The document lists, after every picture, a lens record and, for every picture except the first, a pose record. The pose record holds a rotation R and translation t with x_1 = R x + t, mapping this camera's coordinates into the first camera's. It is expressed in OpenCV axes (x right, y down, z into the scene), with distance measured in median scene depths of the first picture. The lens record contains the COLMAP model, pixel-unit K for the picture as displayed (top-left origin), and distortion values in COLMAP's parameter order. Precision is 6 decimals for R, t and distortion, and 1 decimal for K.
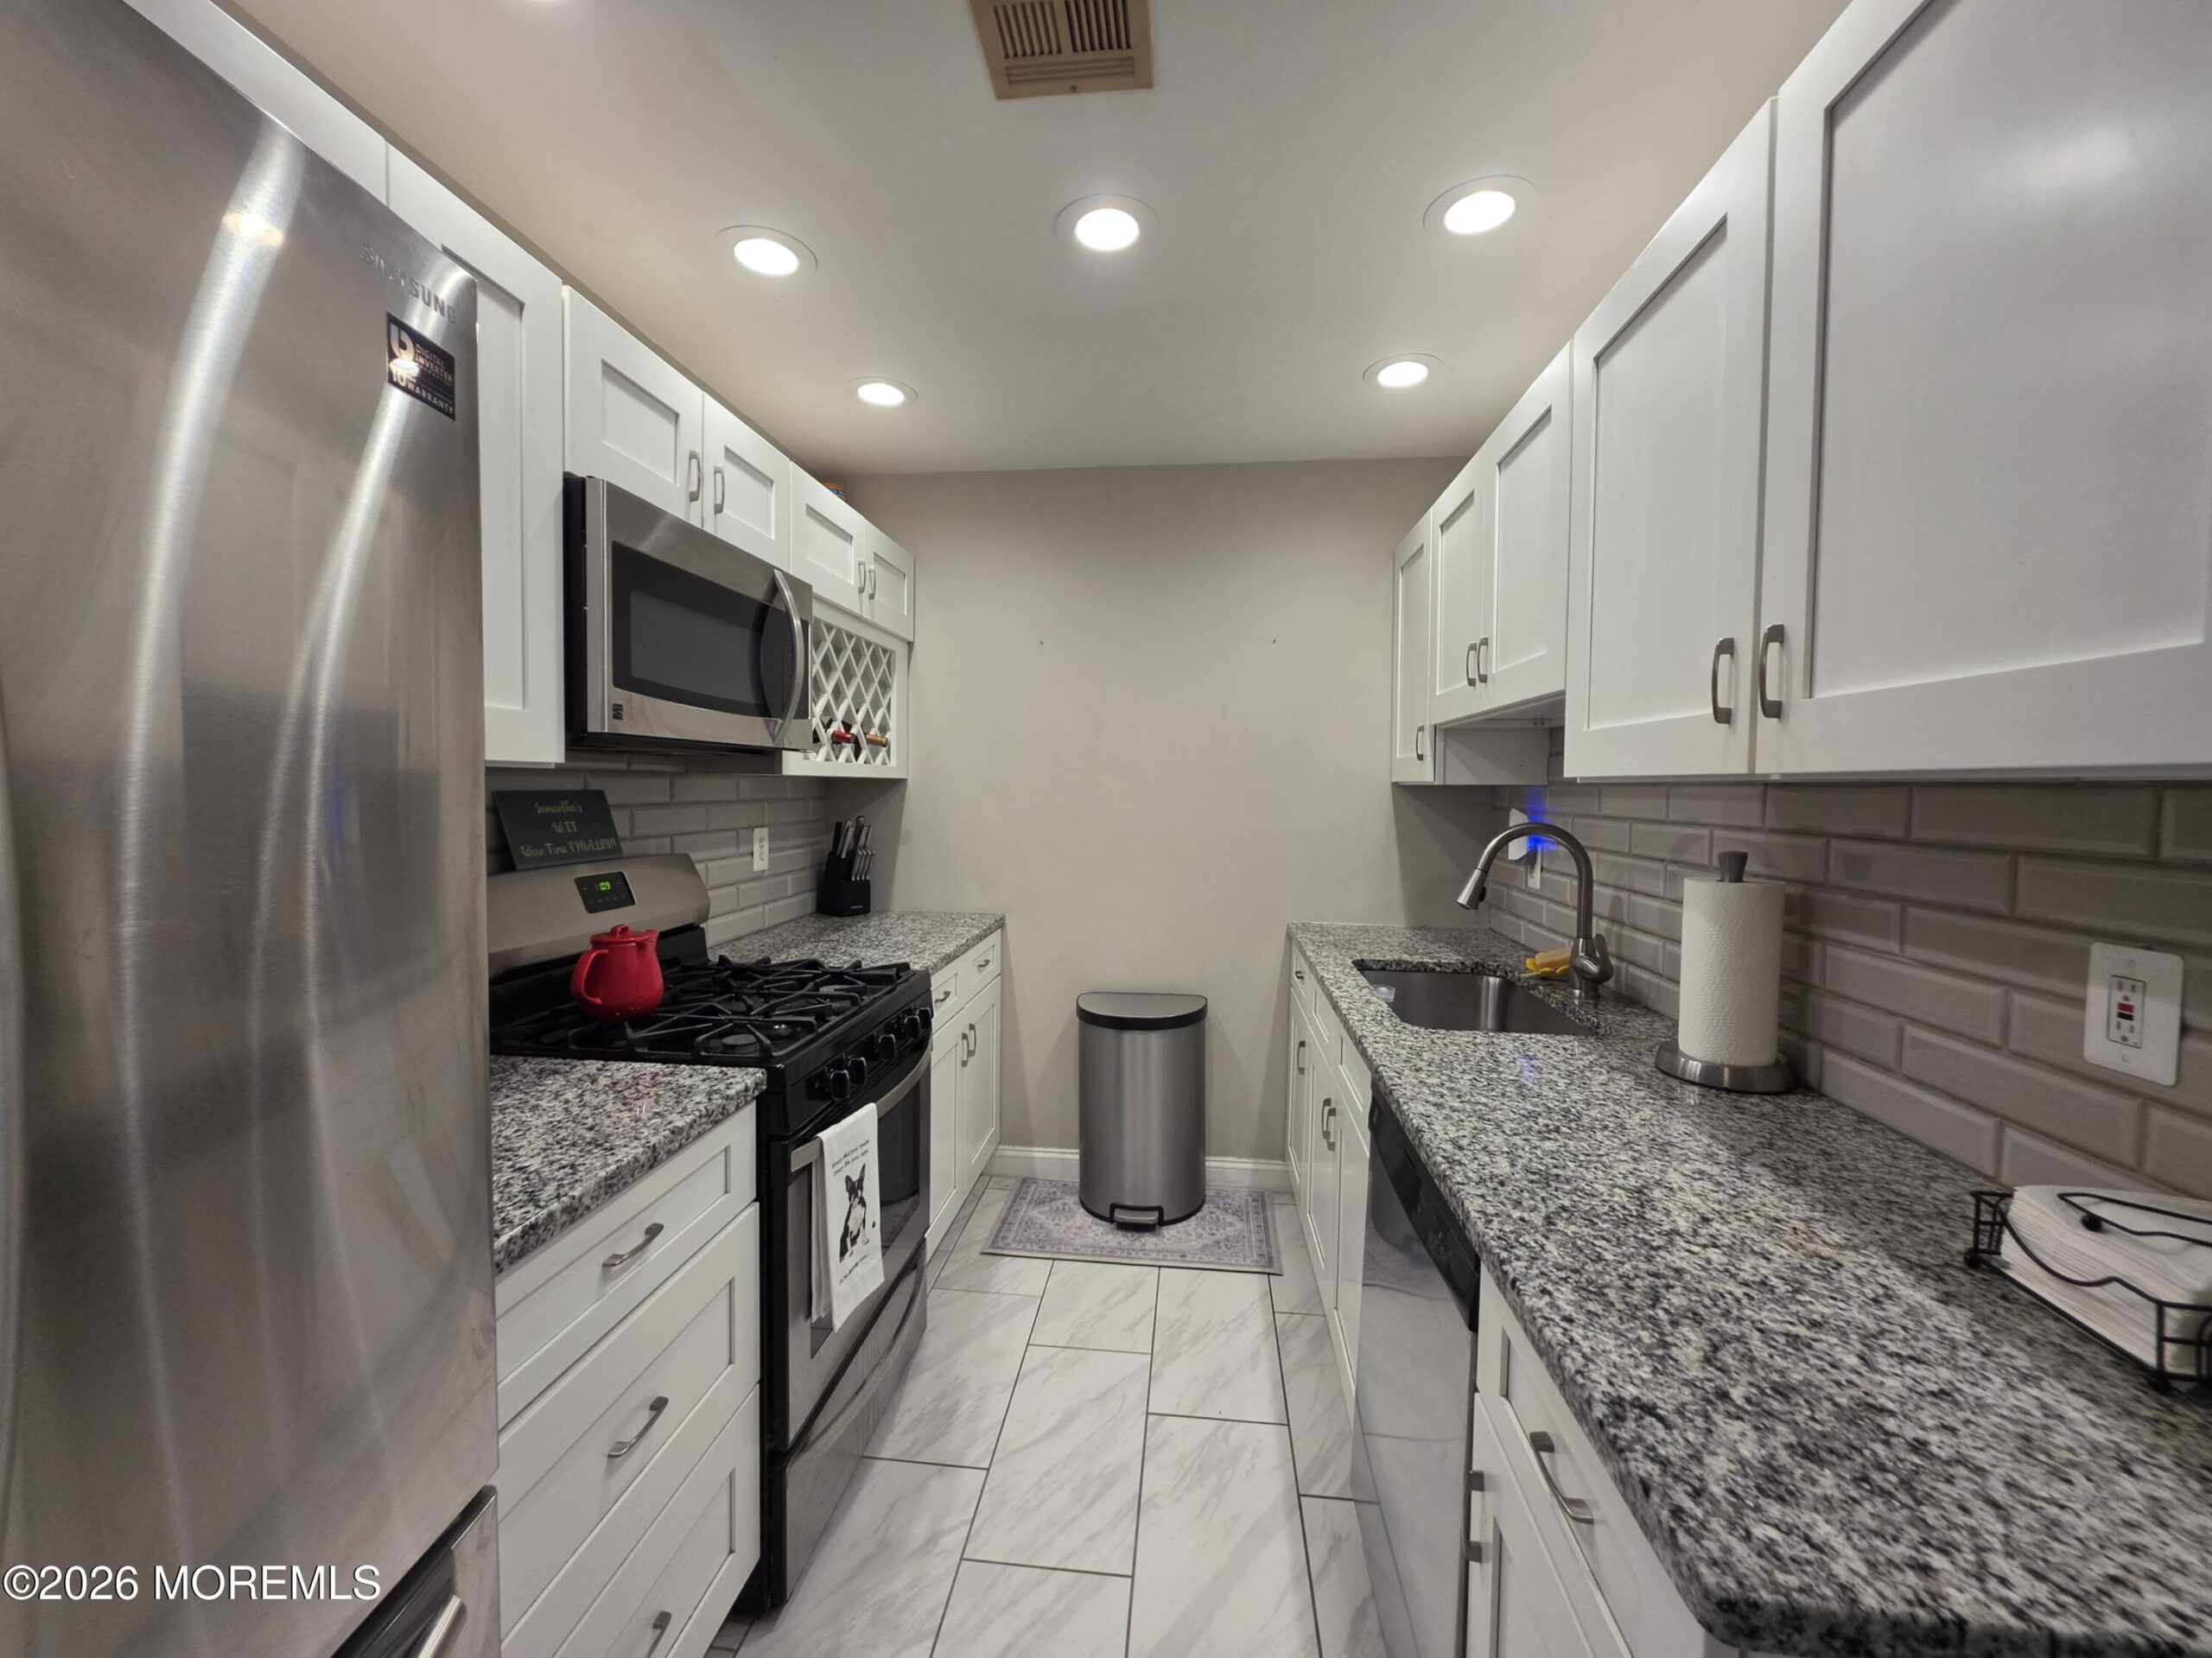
lens RADIAL K [[903.0, 0, 1106.0], [0, 903.0, 829.0], [0, 0, 1]] dist [-0.004909, 0.000584]
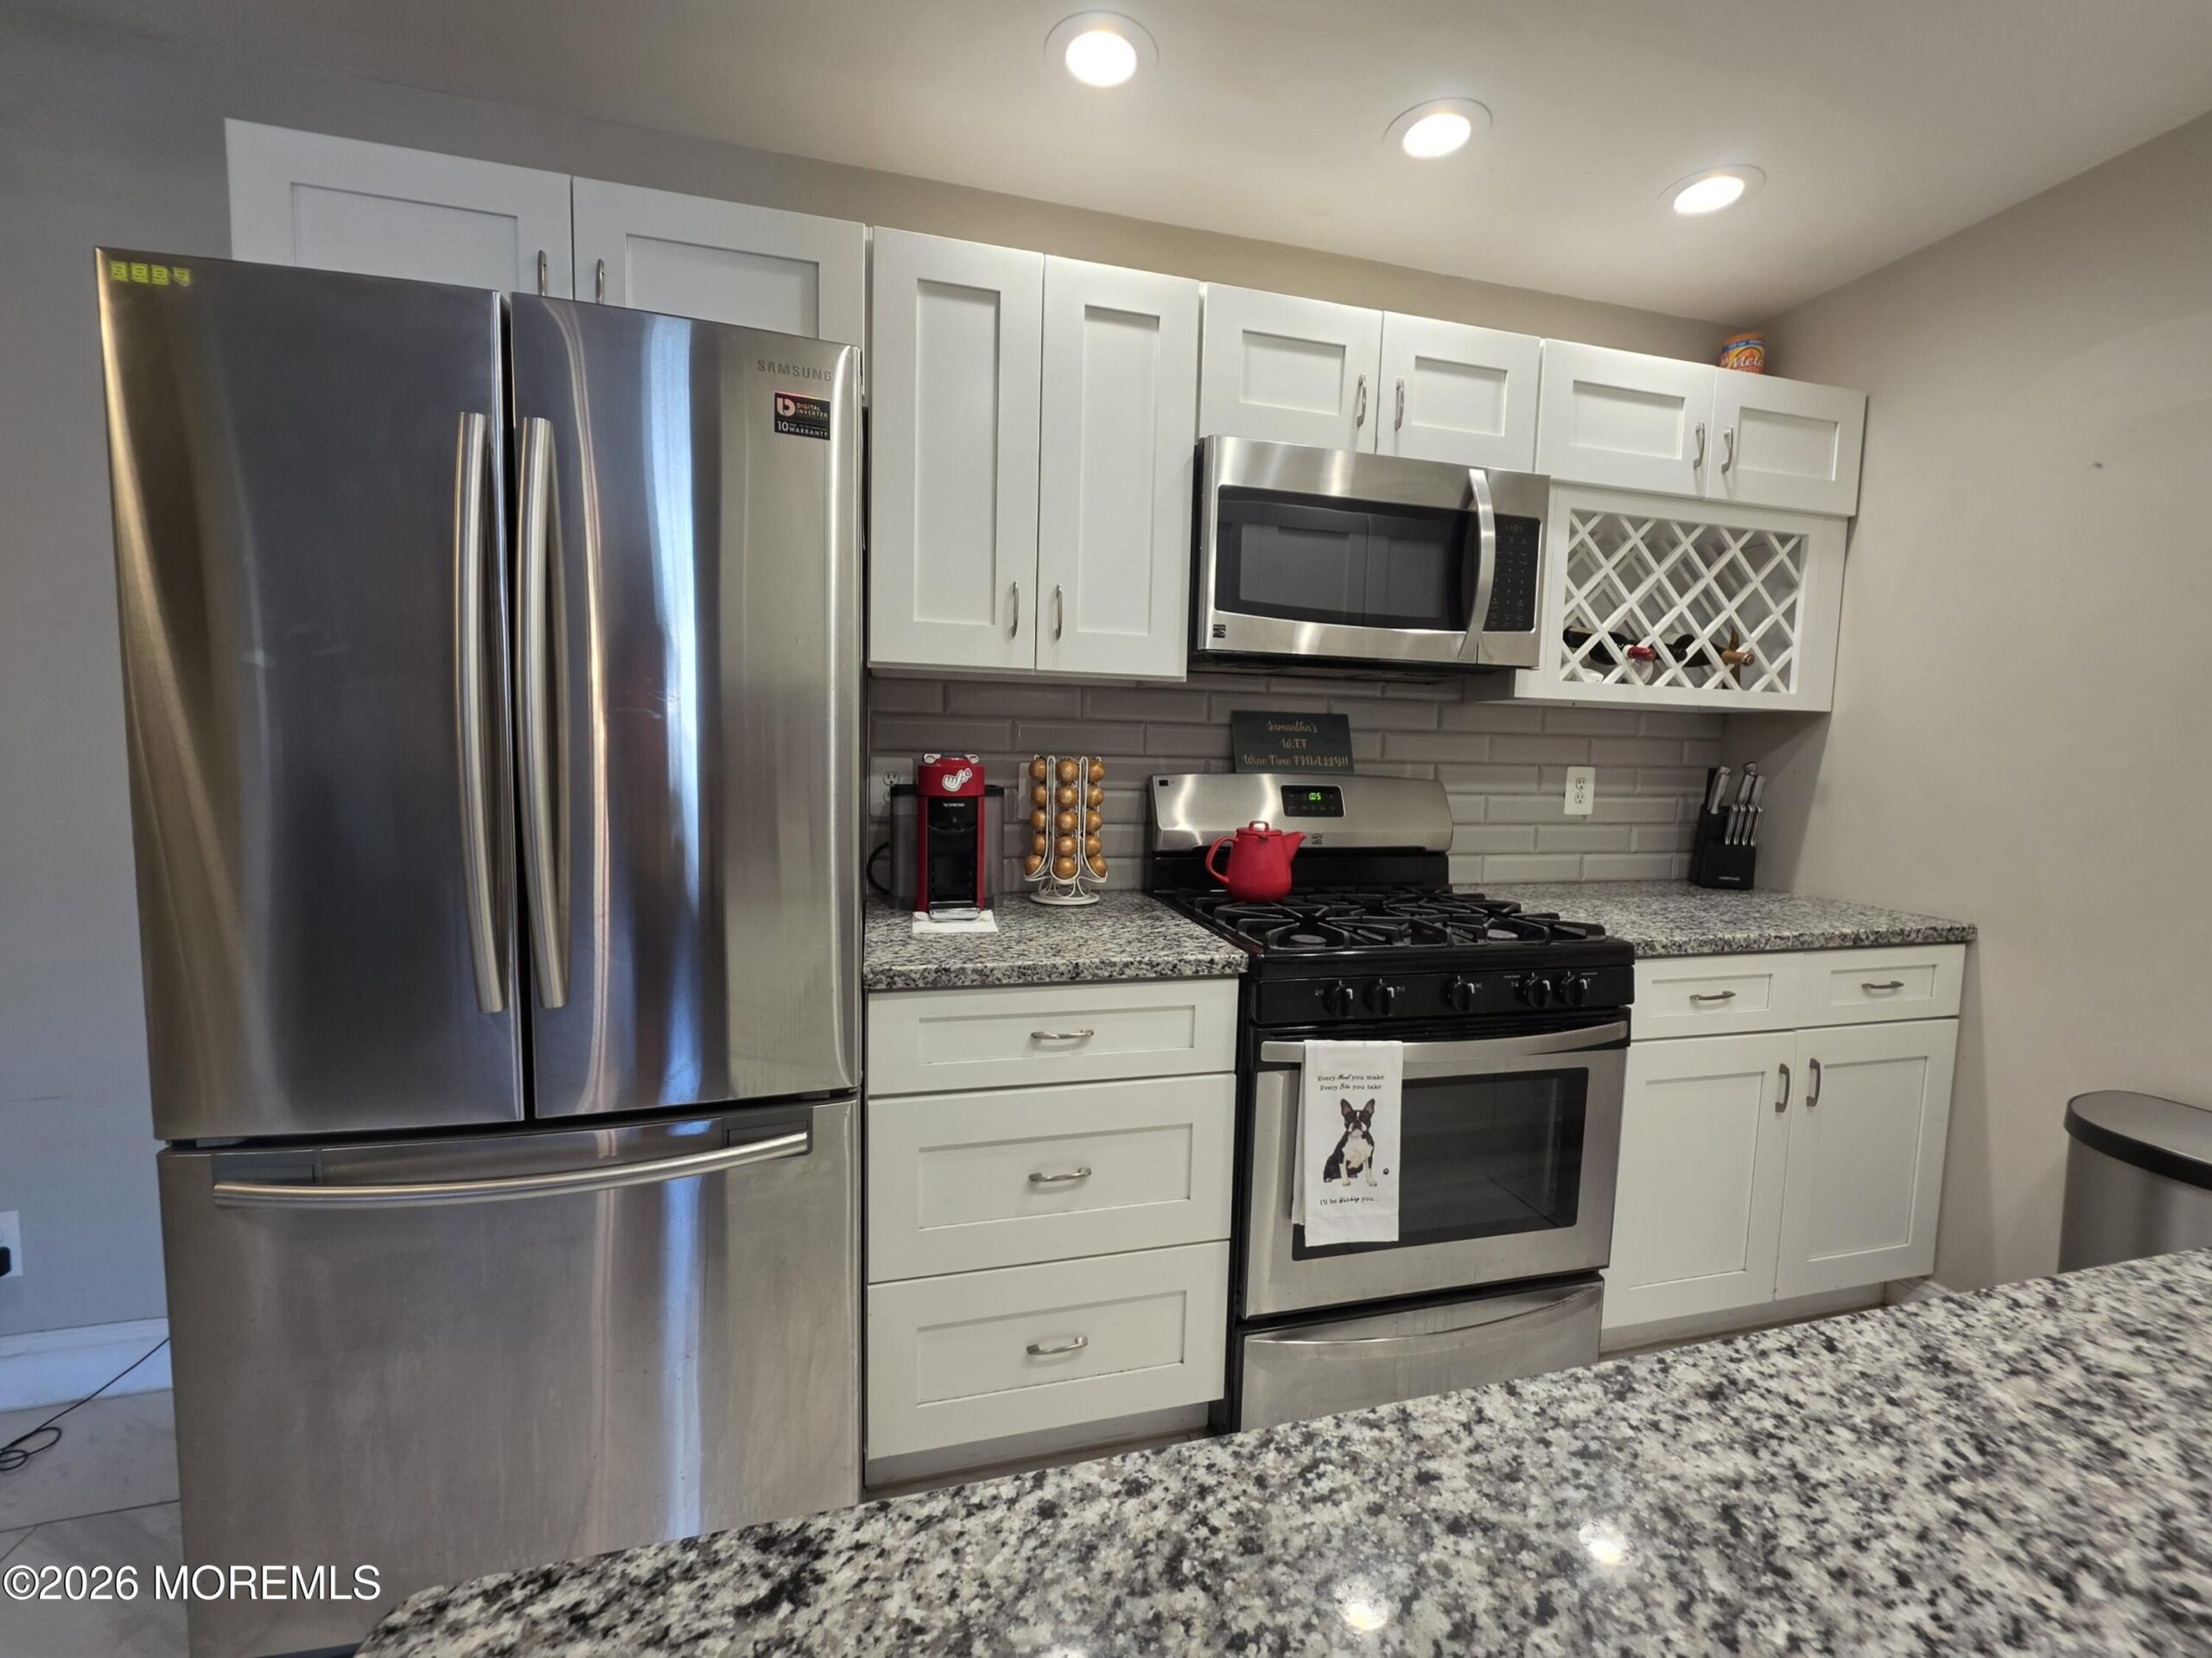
lens RADIAL K [[912.7, 0, 1112.9], [0, 912.7, 821.2], [0, 0, 1]] dist [-0.005144, 0.000452]
pose [[0.355938, 0.078478, -0.931208, 0.534246], [-0.068829, 0.995963, 0.057627, 0.057682], [0.931971, 0.043582, 0.359903, 0.443813]]
